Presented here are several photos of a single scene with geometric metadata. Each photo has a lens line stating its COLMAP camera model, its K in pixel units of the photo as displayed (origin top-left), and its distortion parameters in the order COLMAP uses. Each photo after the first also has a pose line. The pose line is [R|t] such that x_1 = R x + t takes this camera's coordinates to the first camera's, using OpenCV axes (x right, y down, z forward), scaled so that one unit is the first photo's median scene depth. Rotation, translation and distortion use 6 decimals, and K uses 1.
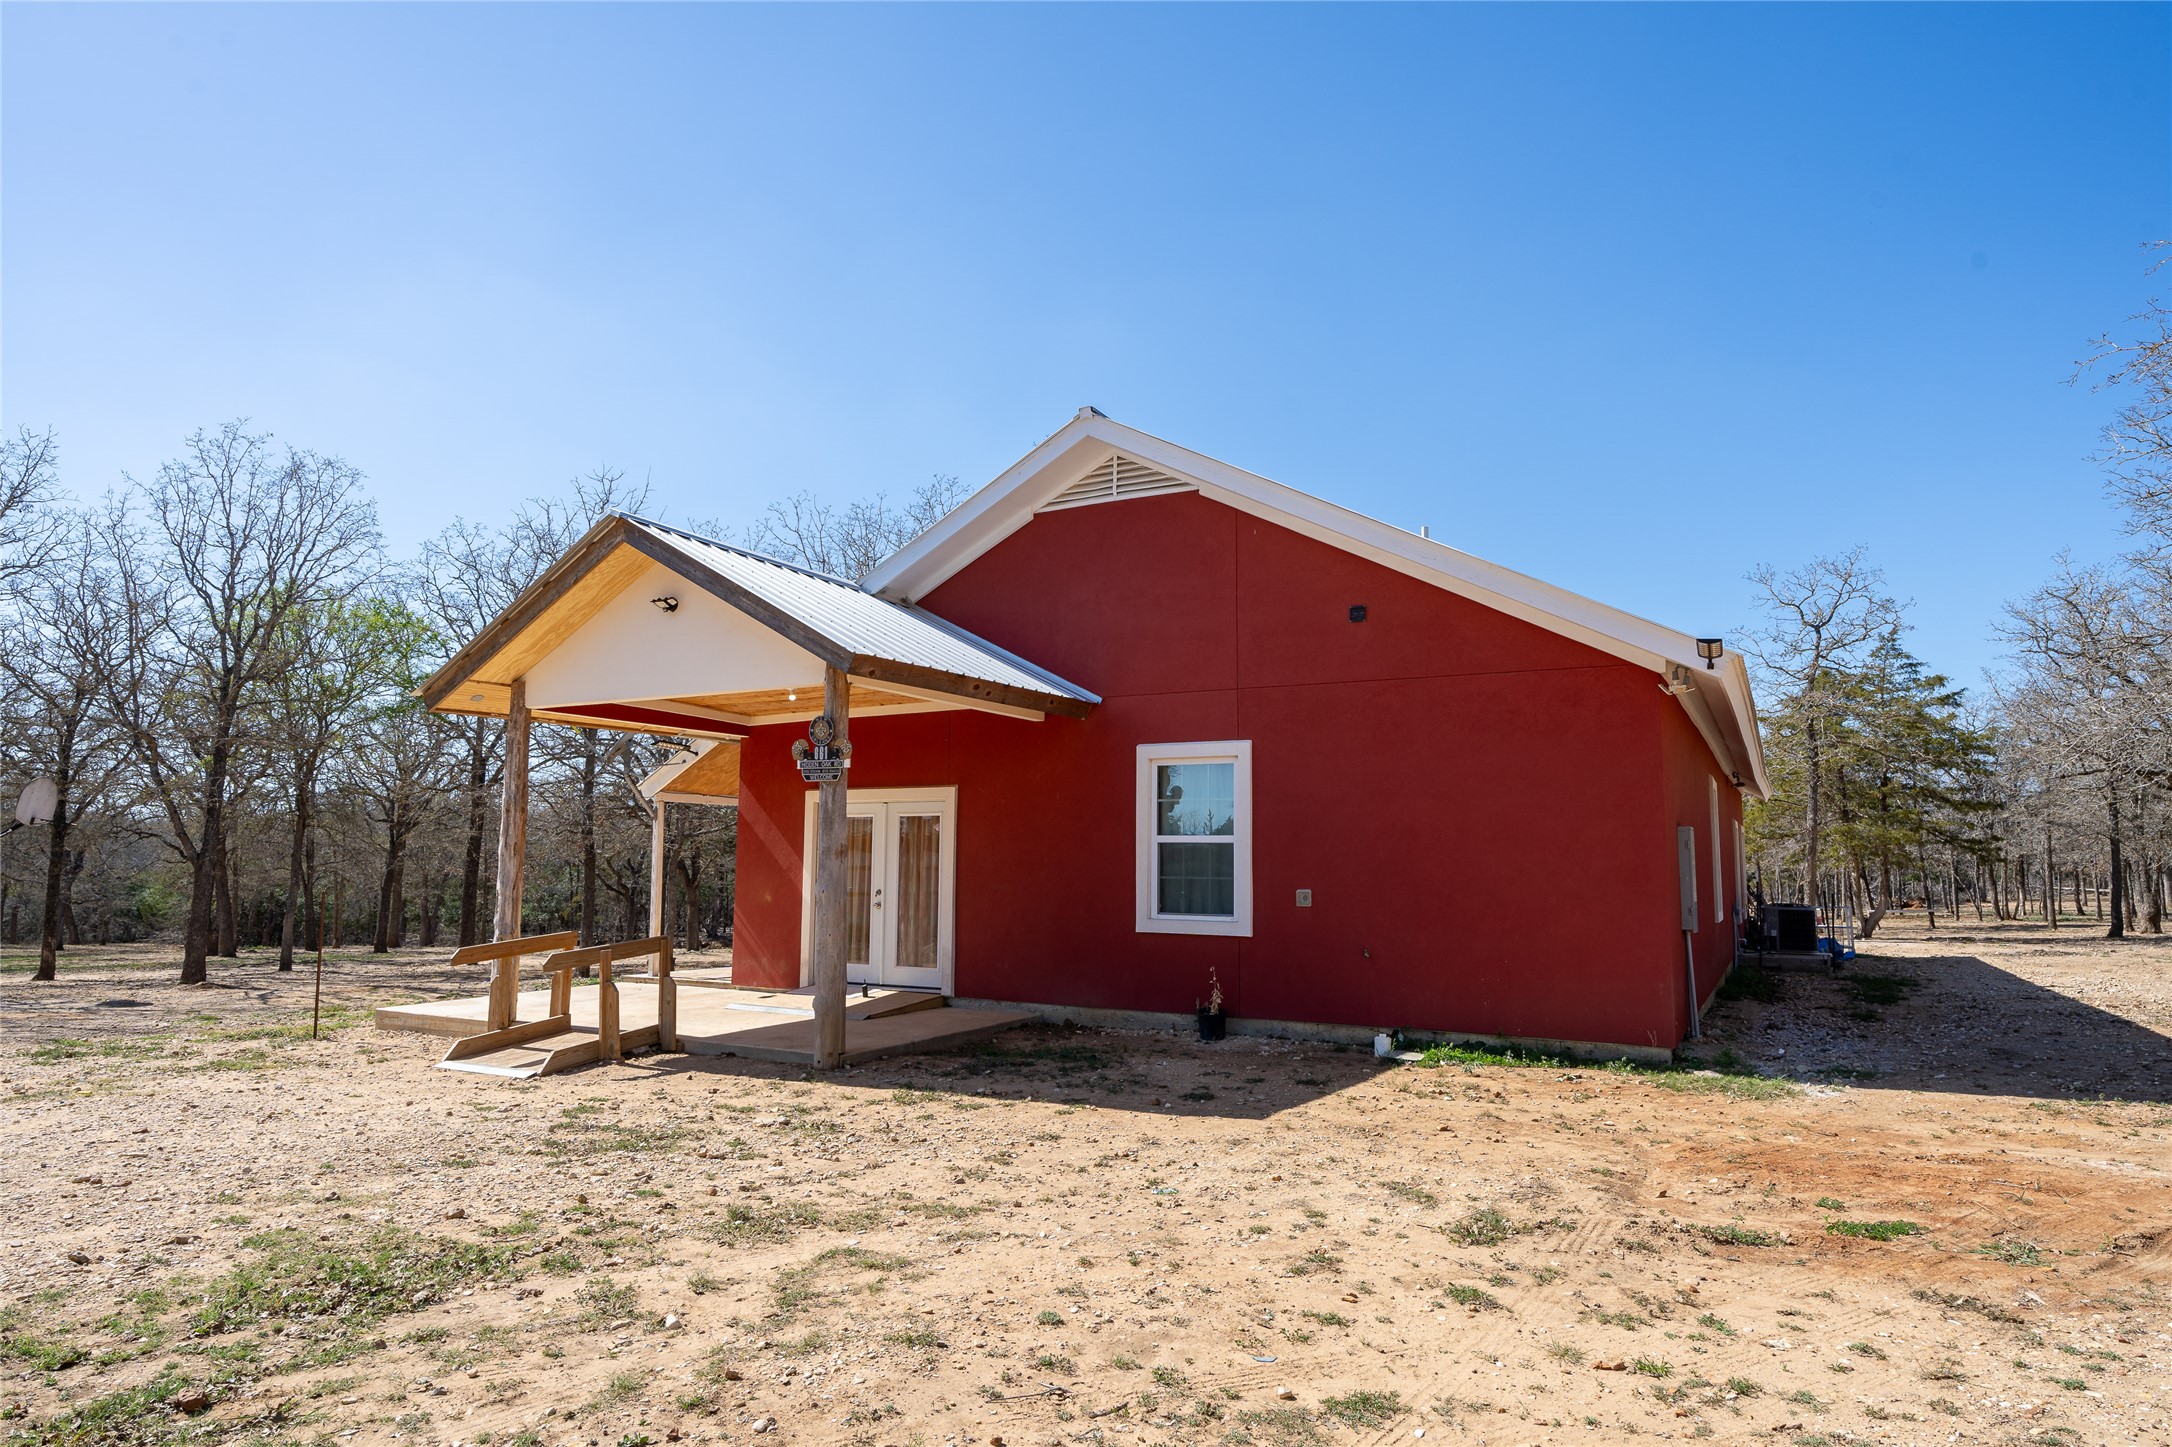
lens RADIAL K [[1240.0, 0, 1111.5], [0, 1240.0, 725.9], [0, 0, 1]] dist [-0.006805, 0.002646]
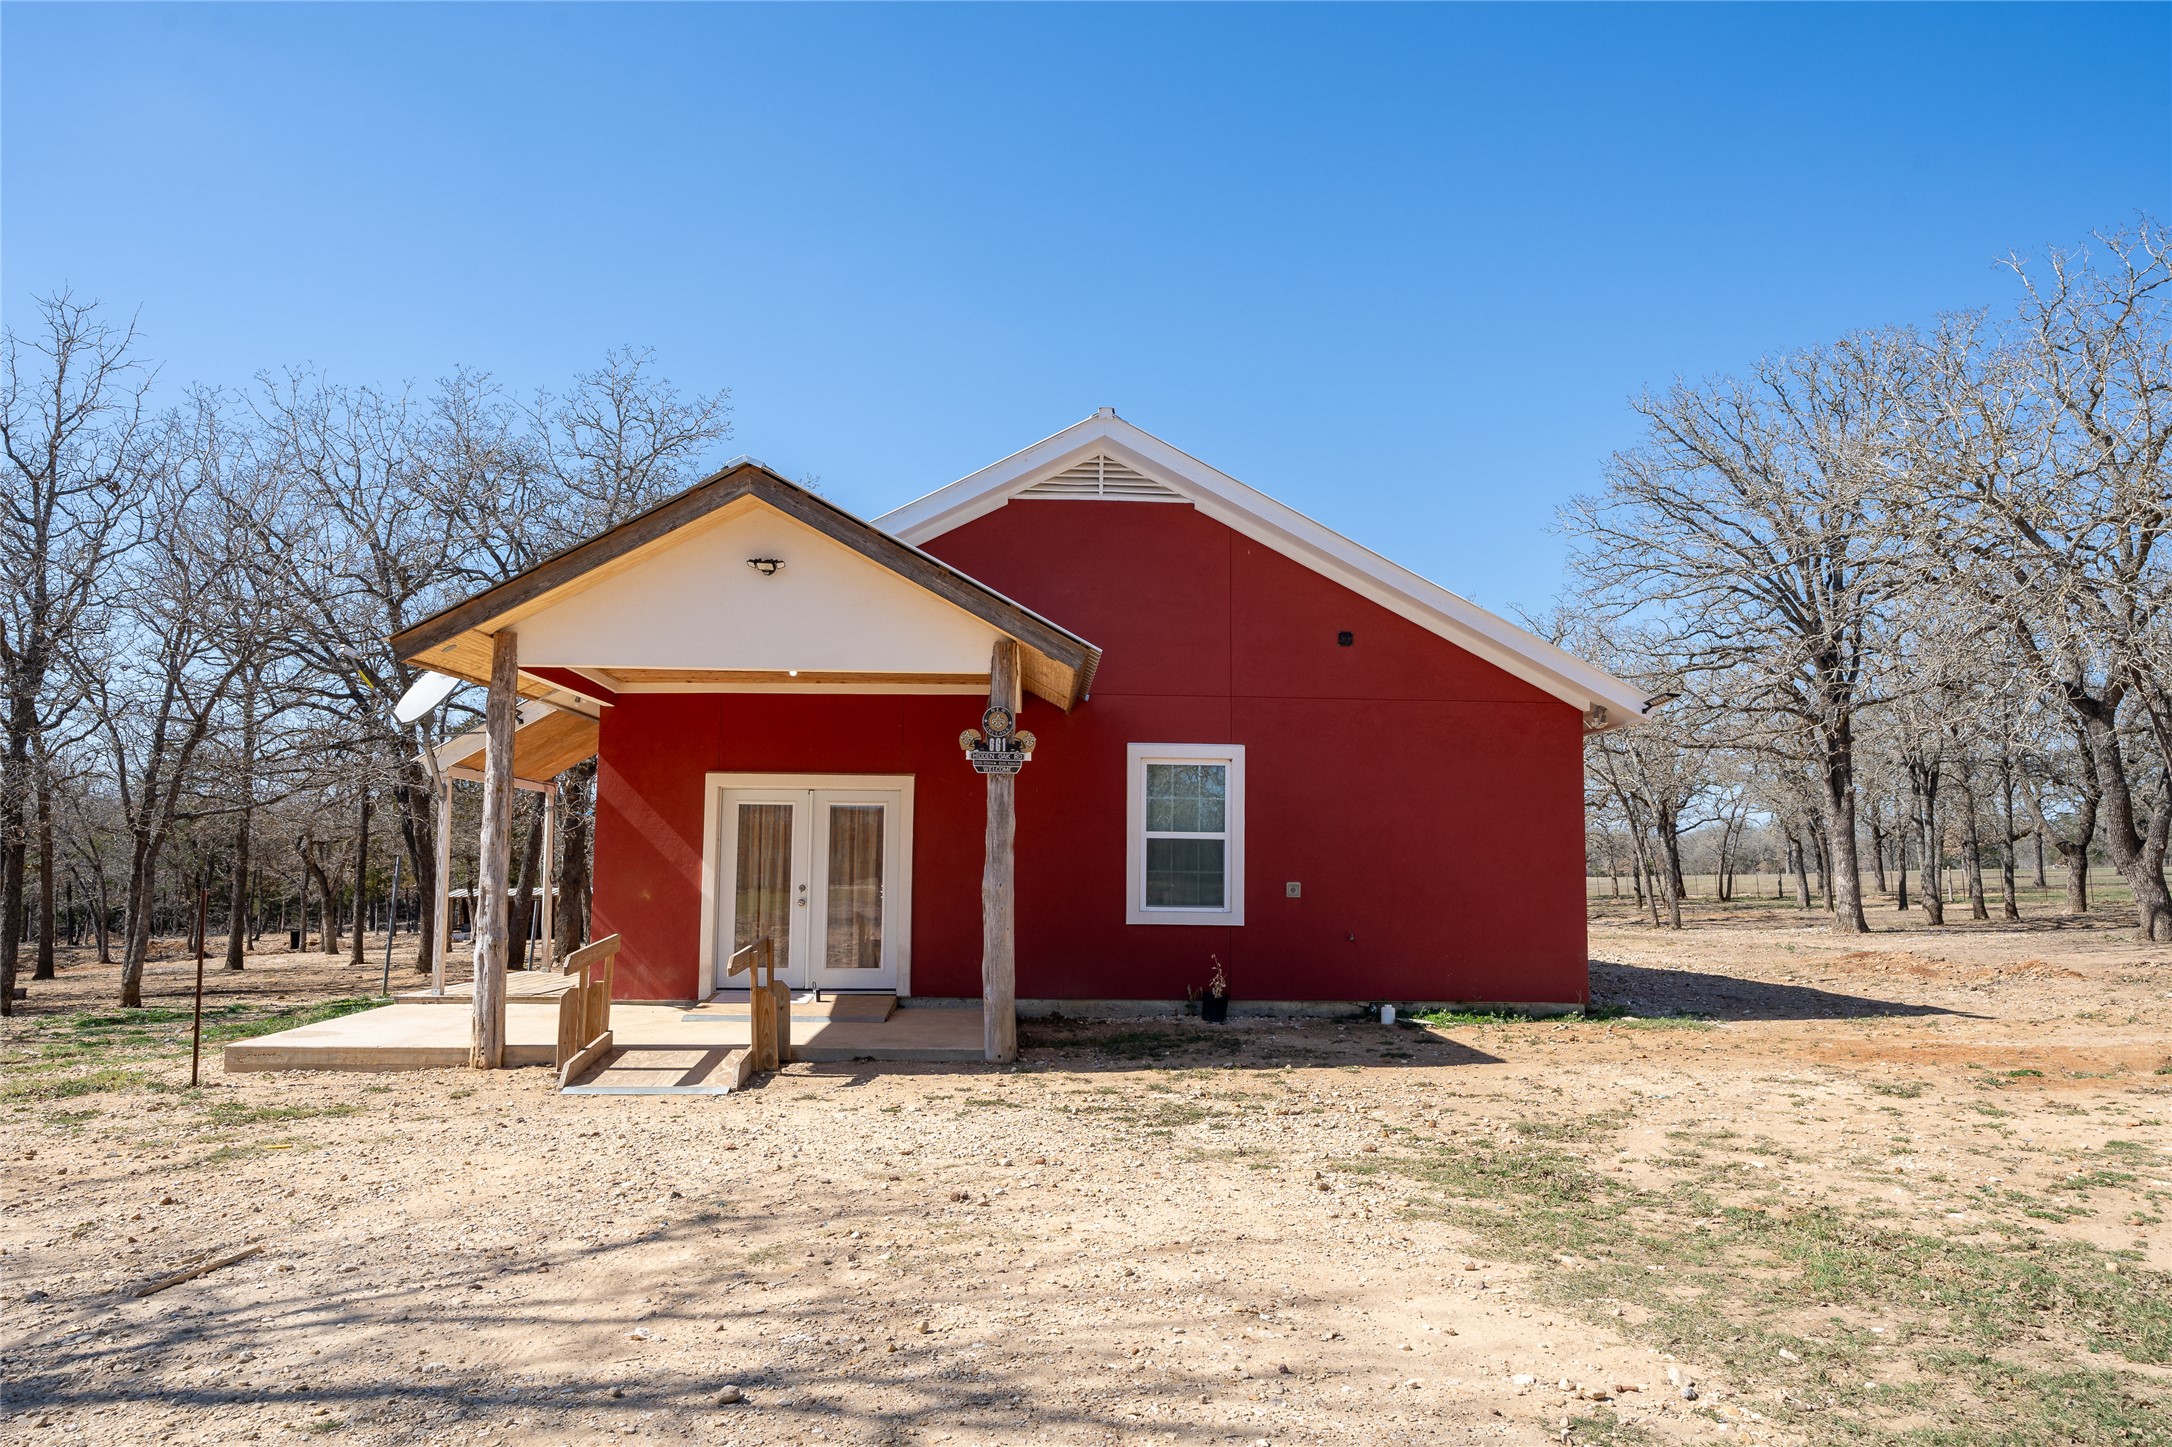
lens RADIAL K [[1510.6, 0, 1086.0], [0, 1510.6, 723.5], [0, 0, 1]] dist [-0.007446, -0.000979]
pose [[0.856004, 0.051438, 0.514404, -0.617943], [-0.061695, 0.998091, 0.002860, -0.002272], [-0.513275, -0.034185, 0.857543, -0.054622]]
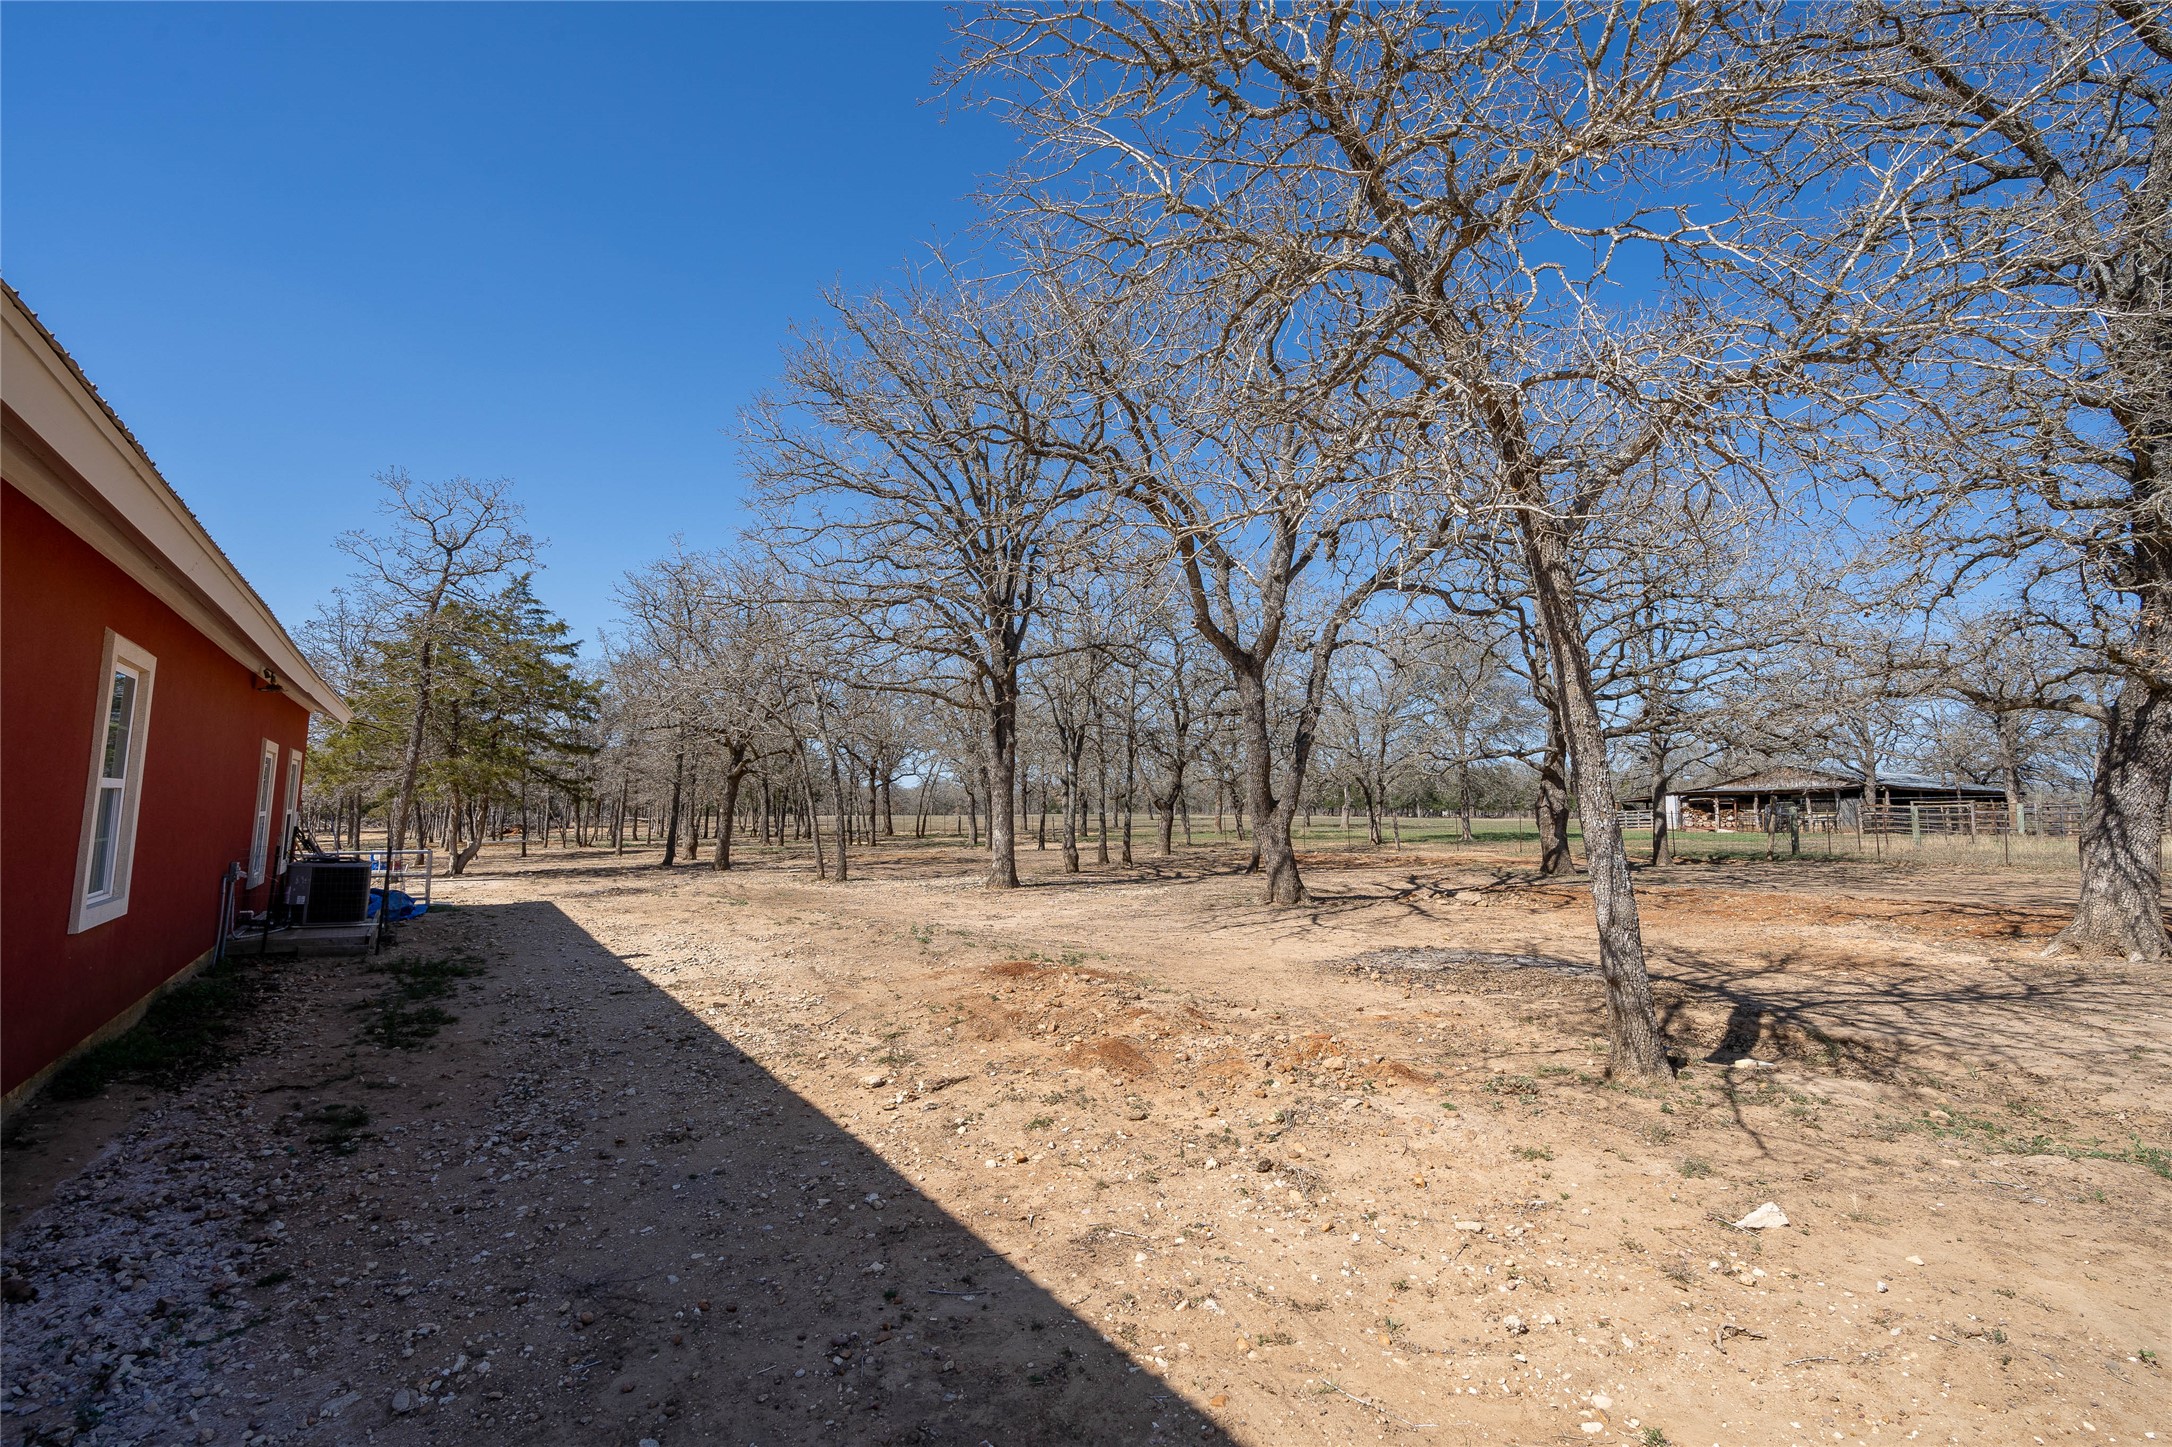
lens RADIAL K [[995.2, 0, 1086.0], [0, 995.2, 723.5], [0, 0, 1]] dist [-0.002169, -0.000366]
pose [[0.463253, 0.088846, 0.881761, 0.385719], [-0.123811, 0.991693, -0.034876, 0.049767], [-0.877535, -0.093015, 0.470404, 0.571626]]
